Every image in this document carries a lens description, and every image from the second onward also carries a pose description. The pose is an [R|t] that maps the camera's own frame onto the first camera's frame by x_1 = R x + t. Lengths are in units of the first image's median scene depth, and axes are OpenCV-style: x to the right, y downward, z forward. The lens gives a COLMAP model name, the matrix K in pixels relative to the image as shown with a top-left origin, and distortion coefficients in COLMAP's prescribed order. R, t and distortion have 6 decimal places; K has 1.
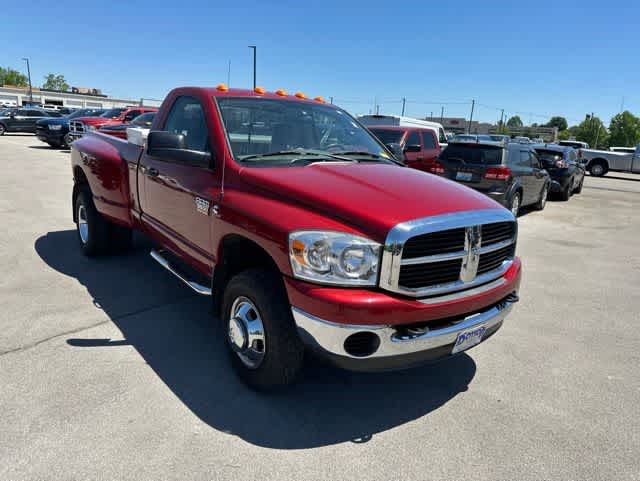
lens RADIAL K [[459.2, 0, 314.5], [0, 459.2, 243.0], [0, 0, 1]] dist [0.026311, -0.034045]
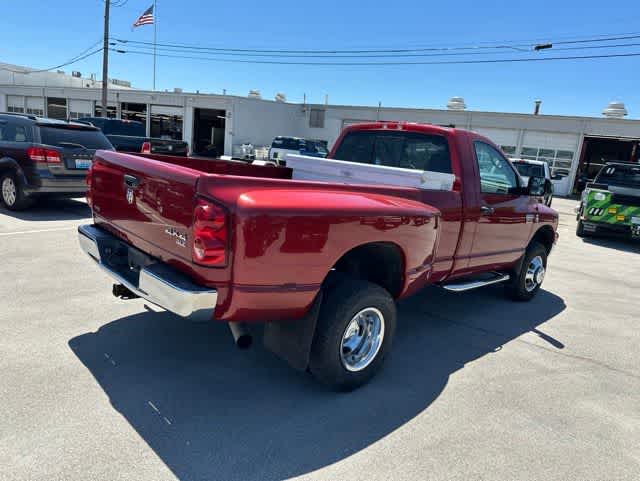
lens RADIAL K [[459.2, 0, 317.4], [0, 459.2, 247.5], [0, 0, 1]] dist [0.026311, -0.034045]
pose [[-0.100431, -0.287794, 0.952412, -1.674345], [0.132055, 0.944927, 0.299457, -0.551558], [-0.986141, 0.155845, -0.056896, 1.763506]]
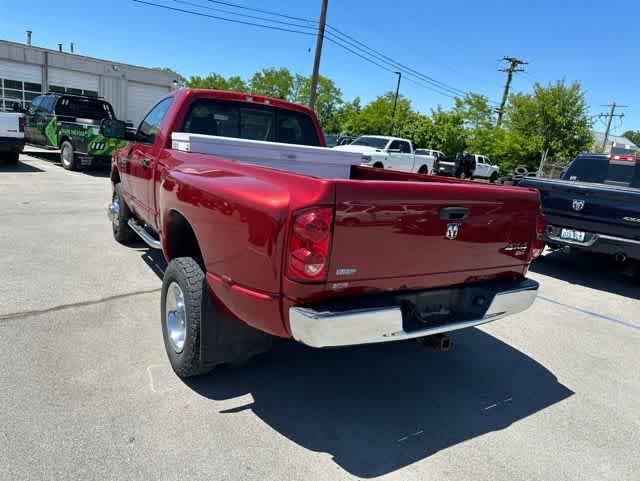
lens RADIAL K [[459.2, 0, 316.5], [0, 459.2, 242.0], [0, 0, 1]] dist [0.026311, -0.034045]
pose [[-0.982833, -0.181904, 0.030824, -0.529023], [-0.148529, 0.879215, 0.452682, -0.722605], [-0.109446, 0.440333, -0.891139, 2.789675]]
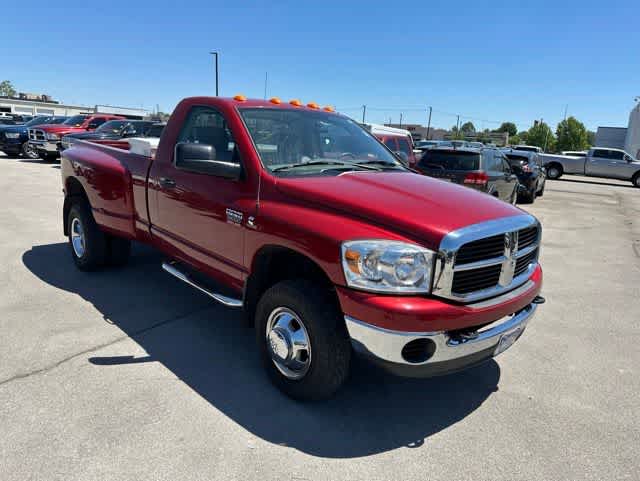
lens RADIAL K [[459.2, 0, 314.1], [0, 459.2, 243.0], [0, 0, 1]] dist [0.026311, -0.034045]
pose [[0.996197, -0.024527, 0.083607, -0.147169], [0.025571, 0.999608, -0.011435, -0.008797], [-0.083294, 0.013530, 0.996433, -0.002302]]
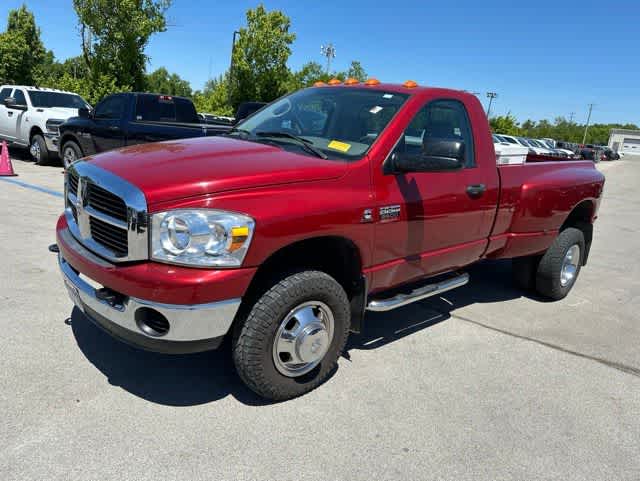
lens RADIAL K [[459.2, 0, 319.3], [0, 459.2, 239.8], [0, 0, 1]] dist [0.026311, -0.034045]
pose [[0.115706, 0.189805, -0.974980, 1.073658], [-0.316582, 0.937429, 0.144924, -0.170281], [0.941482, 0.291893, 0.168555, 1.042920]]
